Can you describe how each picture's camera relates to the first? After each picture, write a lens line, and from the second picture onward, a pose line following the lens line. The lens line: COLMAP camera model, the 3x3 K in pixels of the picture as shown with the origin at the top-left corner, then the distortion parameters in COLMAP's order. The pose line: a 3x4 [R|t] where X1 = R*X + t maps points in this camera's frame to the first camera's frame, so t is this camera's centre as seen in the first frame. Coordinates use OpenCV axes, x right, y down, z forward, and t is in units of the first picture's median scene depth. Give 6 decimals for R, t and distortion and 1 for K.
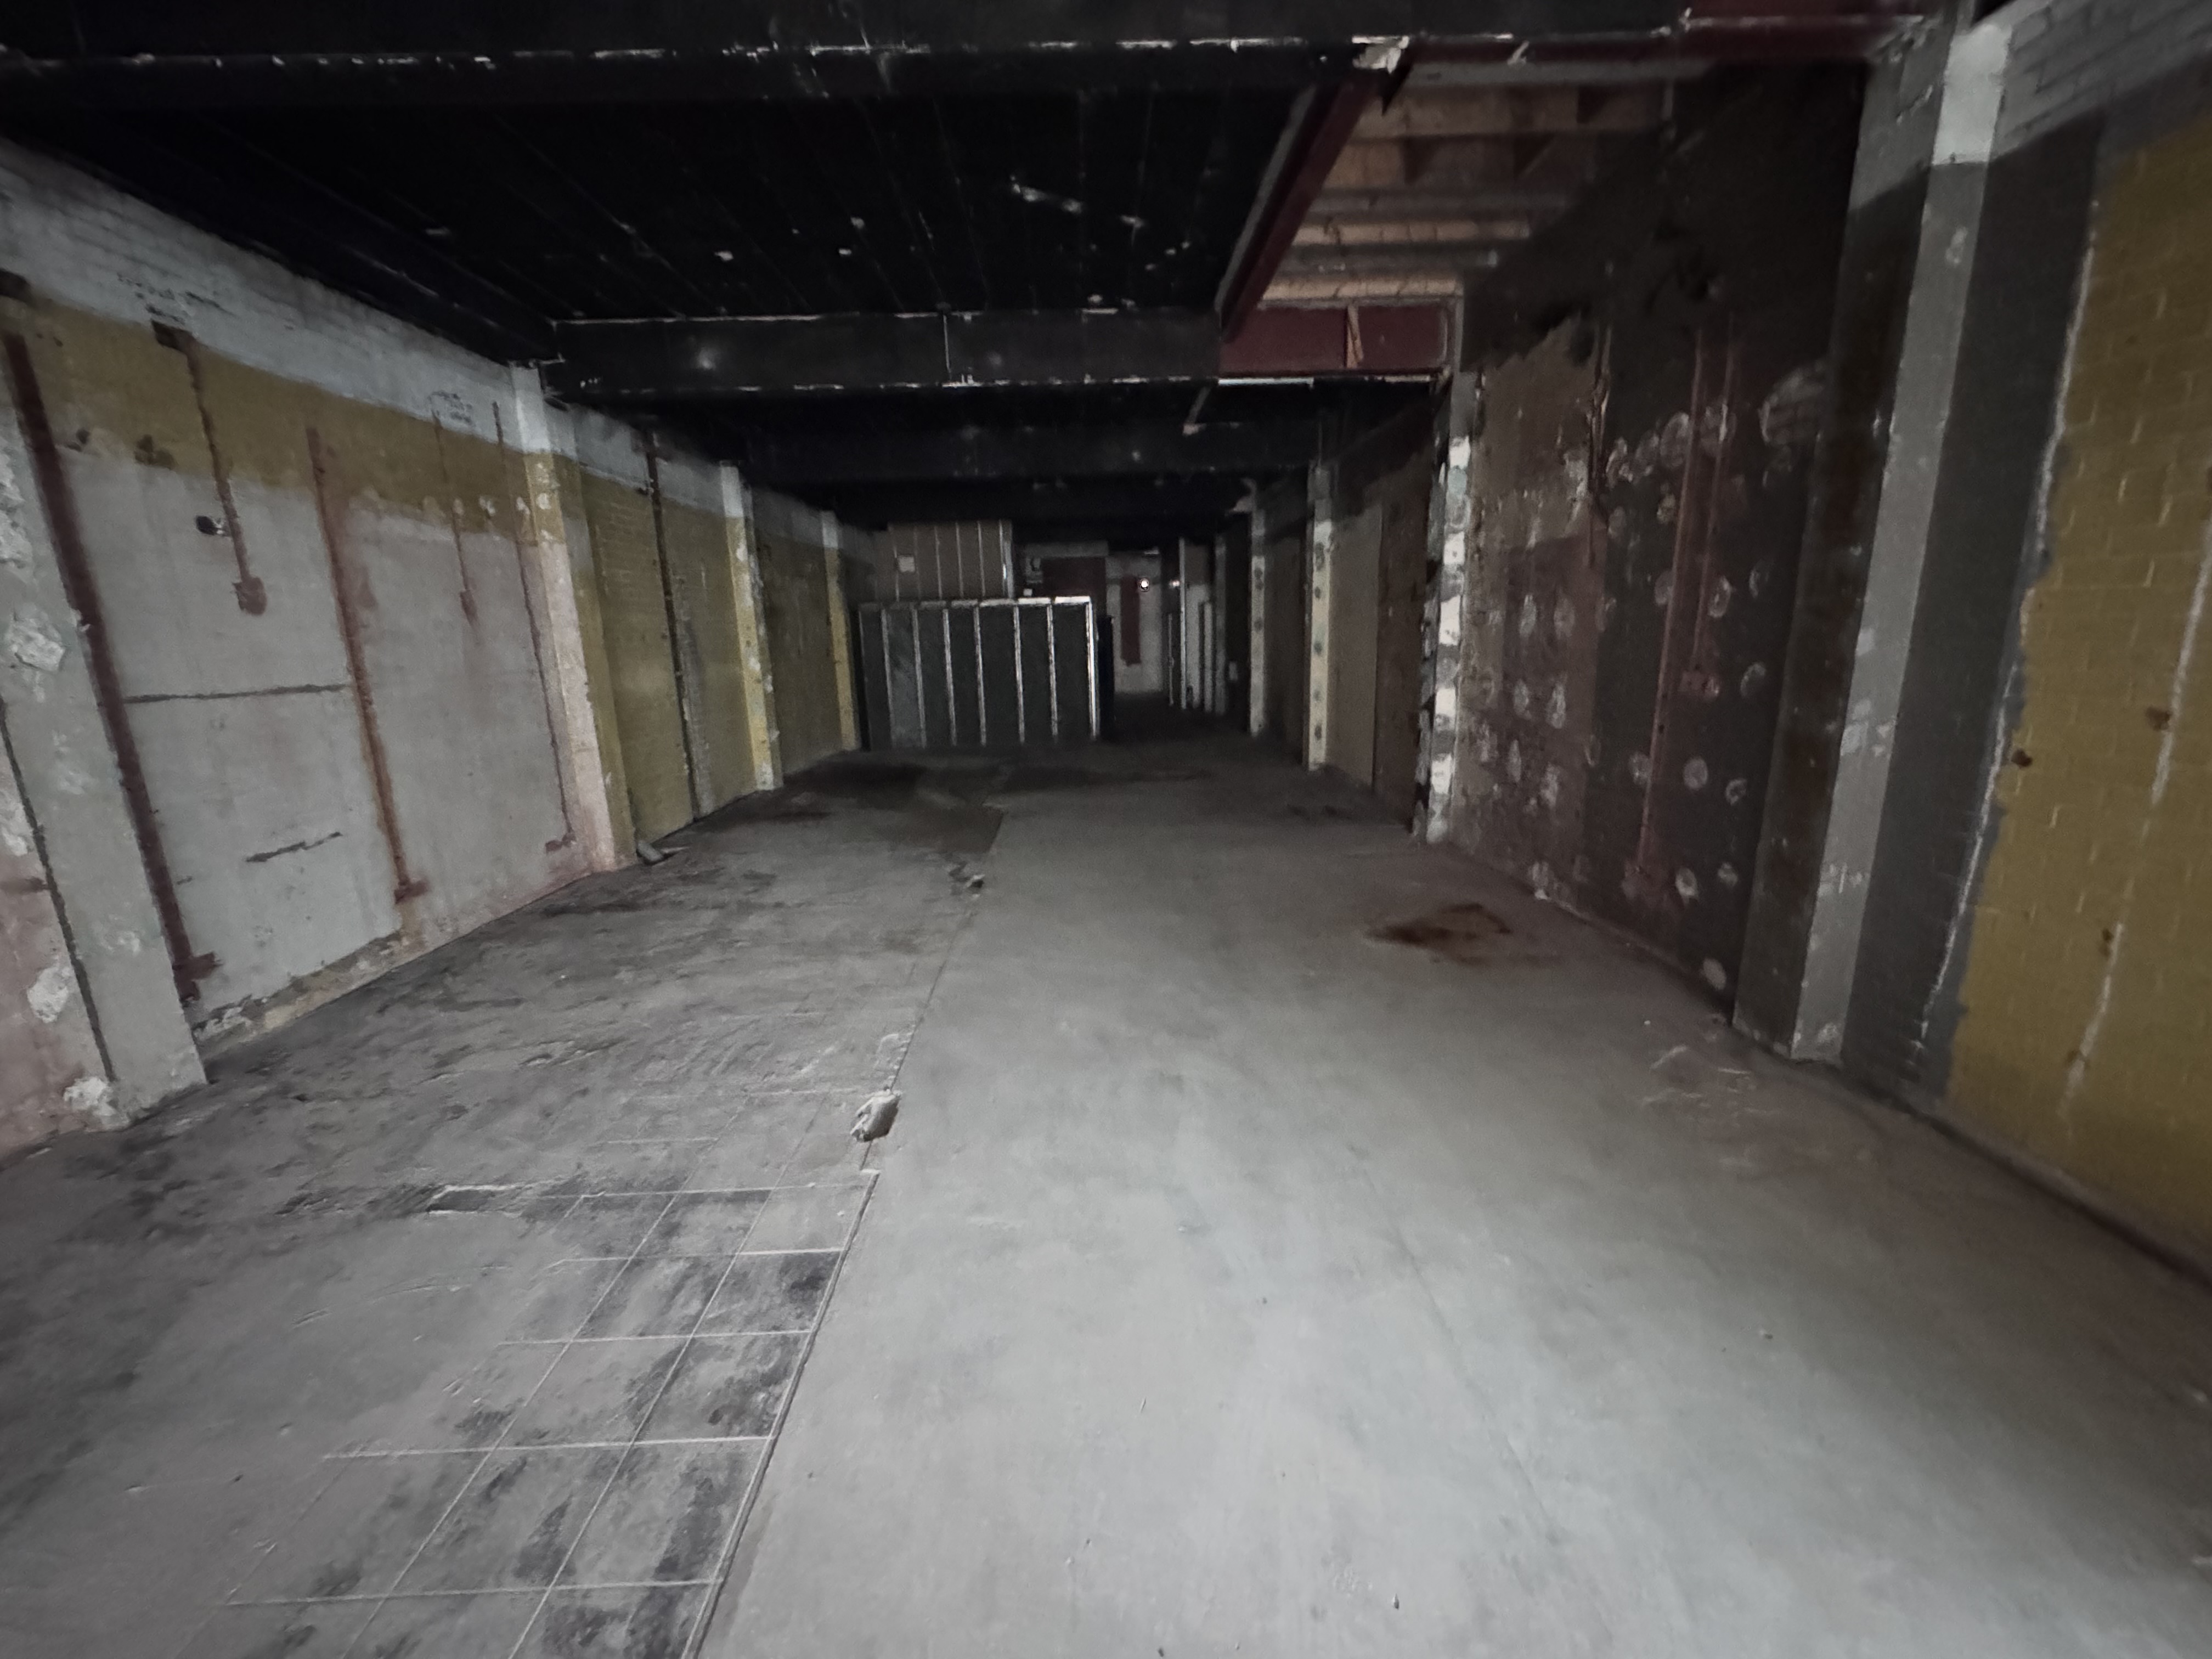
lens RADIAL K [[878.1, 0, 1106.8], [0, 878.1, 831.7], [0, 0, 1]] dist [-0.003164, -0.000031]
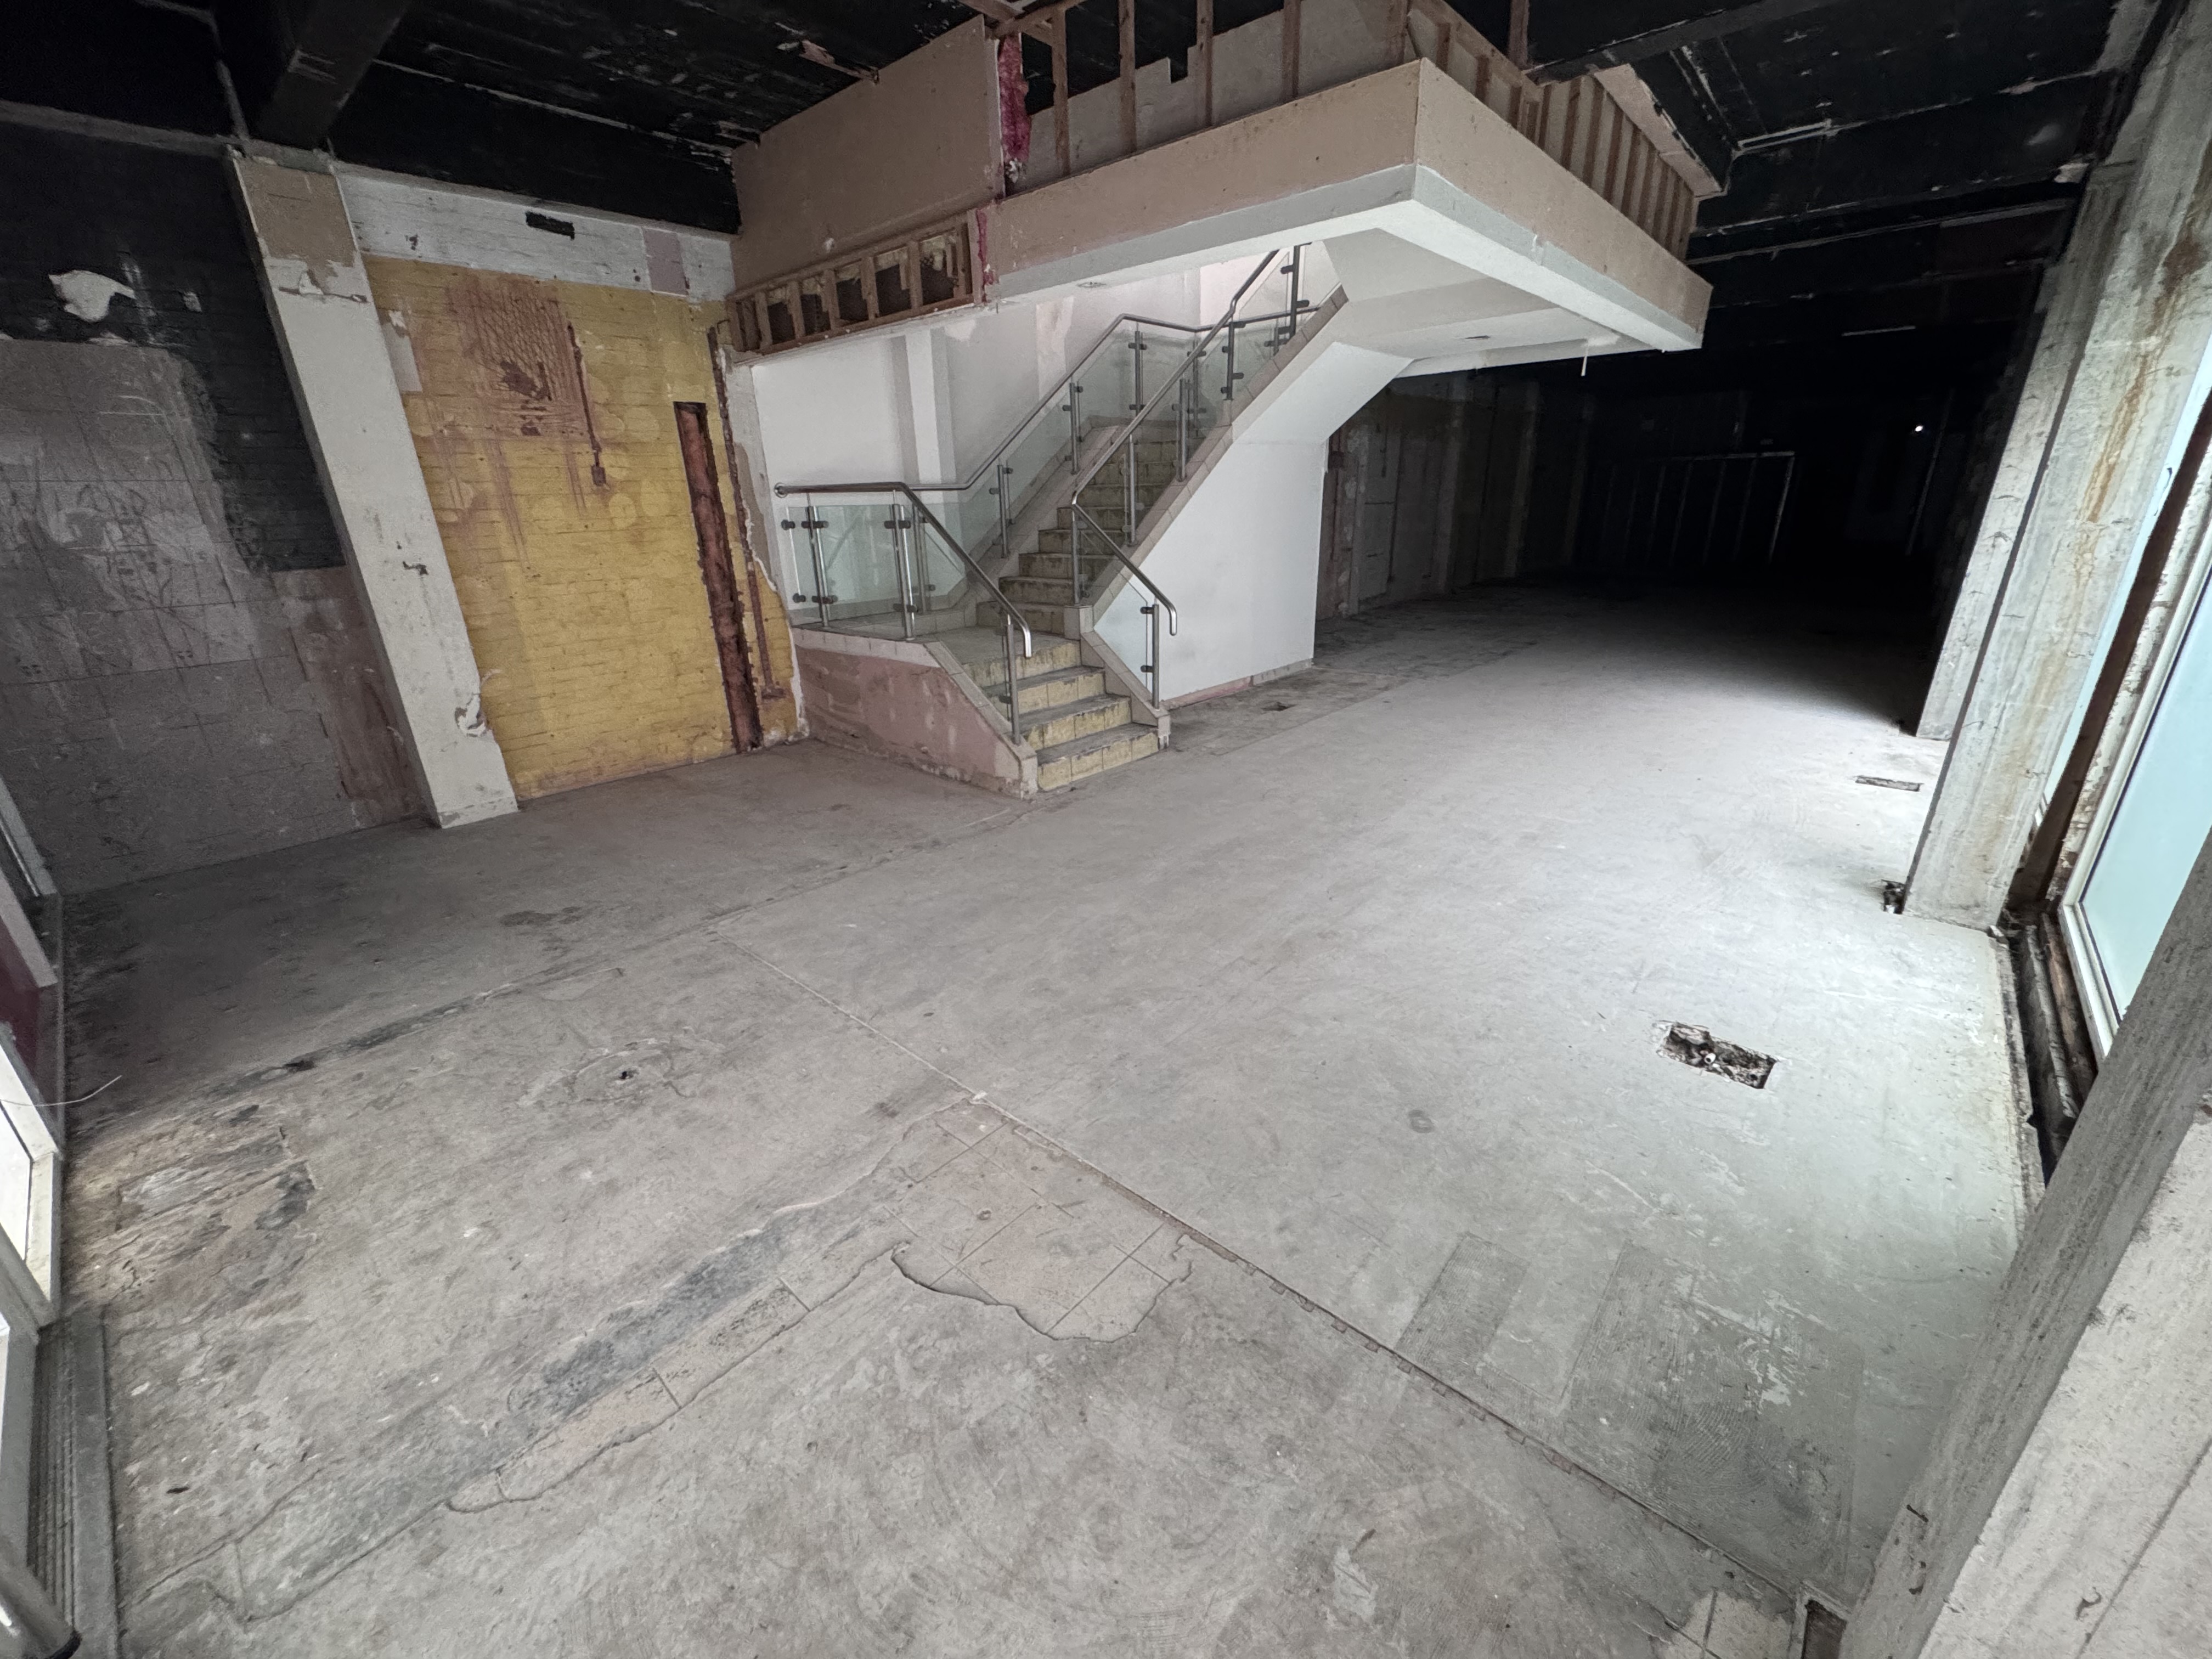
lens RADIAL K [[878.1, 0, 1106.8], [0, 878.1, 831.7], [0, 0, 1]] dist [-0.003164, -0.000031]
pose [[0.730775, 0.251362, -0.634654, 0.405997], [-0.144849, 0.965662, 0.215674, 0.285852], [0.667073, -0.065680, 0.742091, -1.349733]]
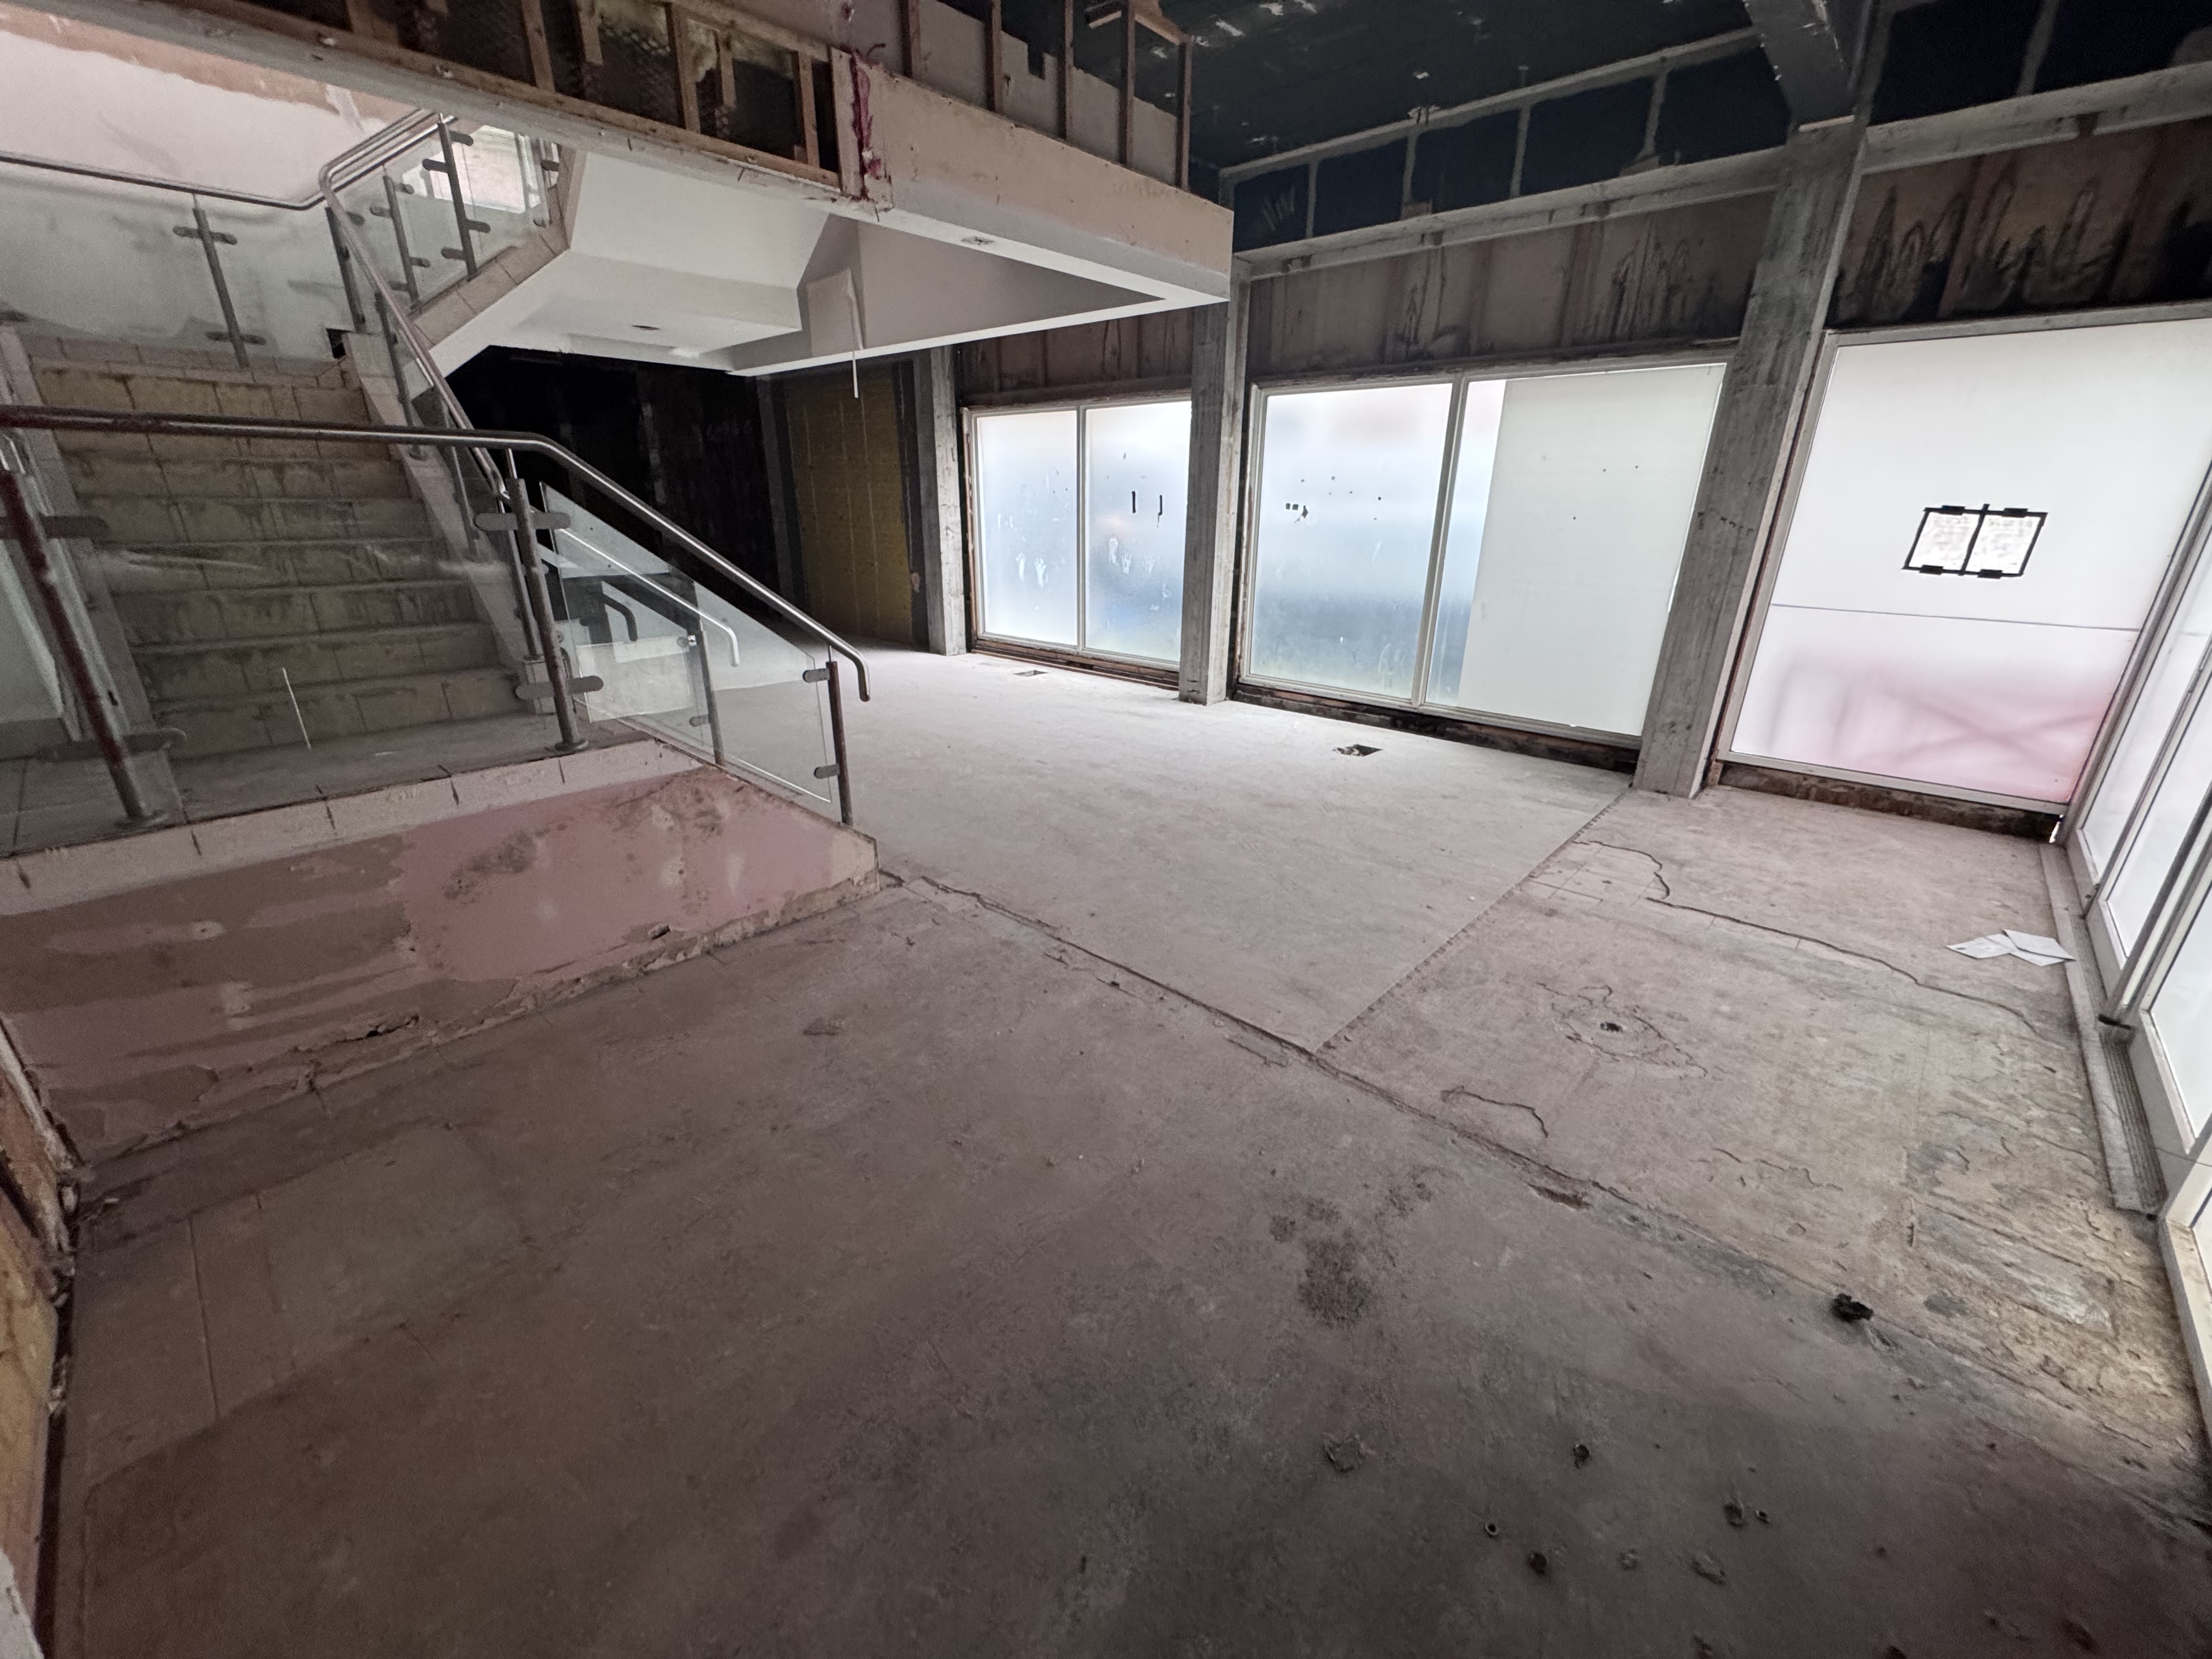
lens RADIAL K [[880.3, 0, 1102.3], [0, 880.3, 829.1], [0, 0, 1]] dist [-0.000806, -0.000355]
pose [[0.695738, -0.222013, 0.683124, -0.511811], [0.129853, 0.974241, 0.184373, 0.312110], [-0.706460, -0.039570, 0.706646, -1.325112]]
